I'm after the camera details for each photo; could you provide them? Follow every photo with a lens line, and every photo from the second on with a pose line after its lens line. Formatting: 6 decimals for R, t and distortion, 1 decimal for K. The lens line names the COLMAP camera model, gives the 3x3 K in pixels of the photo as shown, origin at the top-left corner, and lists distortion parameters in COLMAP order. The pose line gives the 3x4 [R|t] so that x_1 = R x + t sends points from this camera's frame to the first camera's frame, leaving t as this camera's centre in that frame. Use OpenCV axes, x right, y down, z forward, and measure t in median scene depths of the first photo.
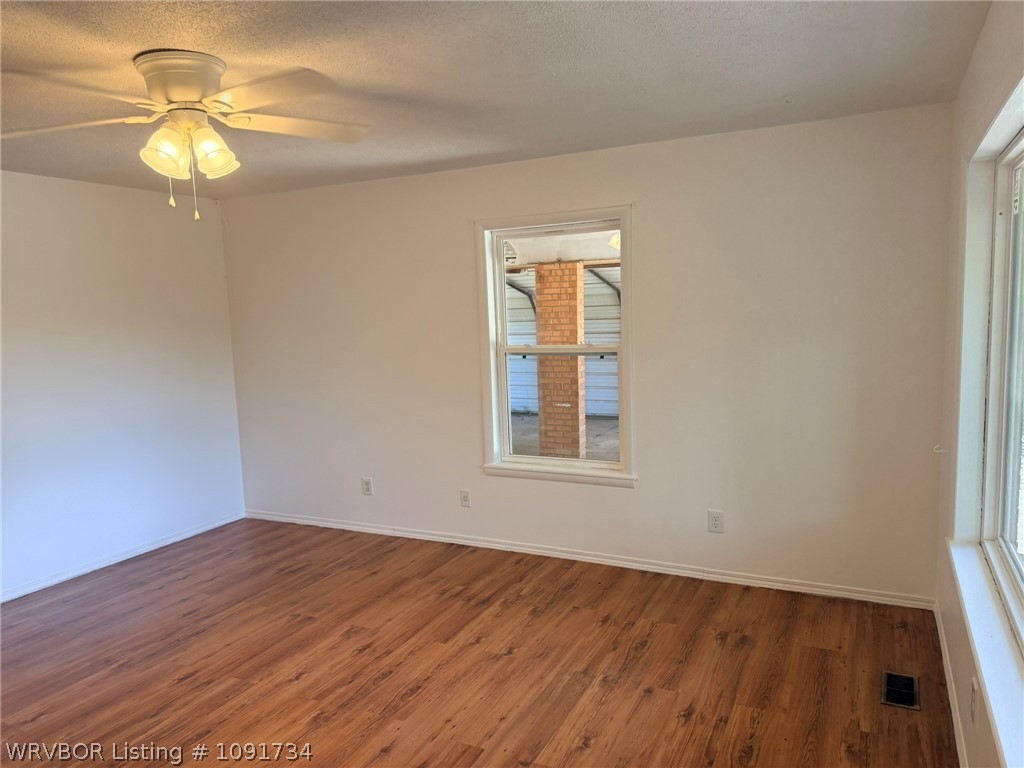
lens RADIAL K [[724.3, 0, 512.0], [0, 724.3, 384.0], [0, 0, 1]] dist [0.155312, -0.184726]
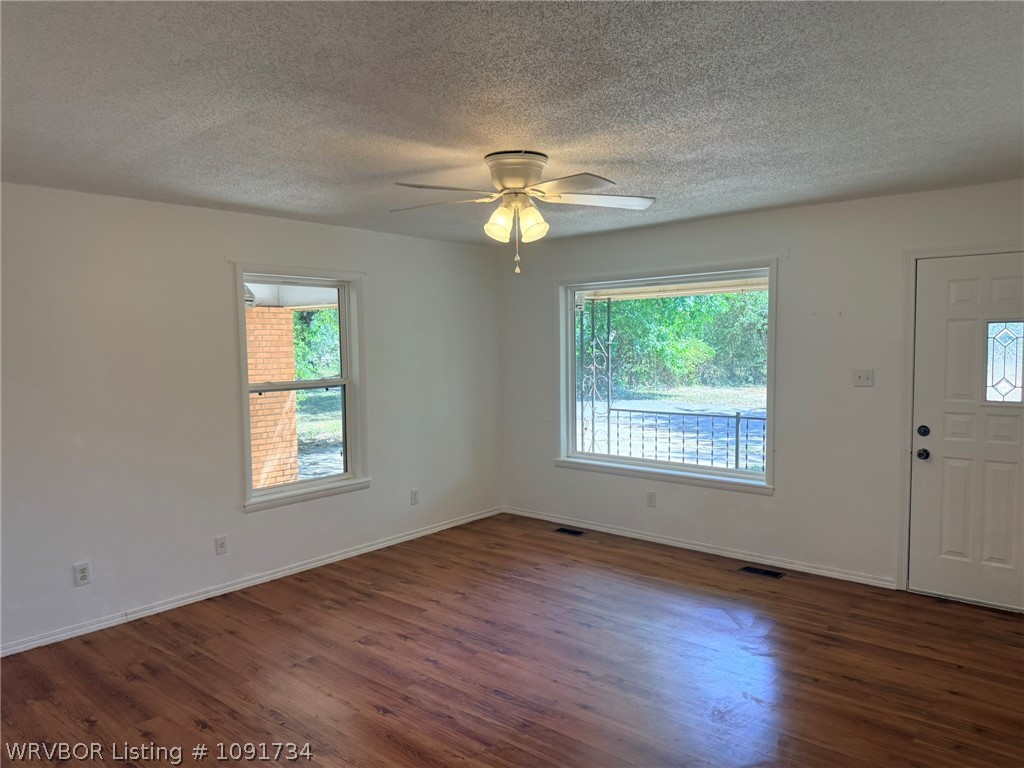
lens RADIAL K [[724.3, 0, 512.0], [0, 724.3, 384.0], [0, 0, 1]] dist [0.155312, -0.184726]
pose [[0.229926, -0.015736, 0.973081, -1.113773], [0.115218, 0.993278, -0.011162, 0.008928], [-0.966364, 0.114683, 0.230193, 0.490668]]
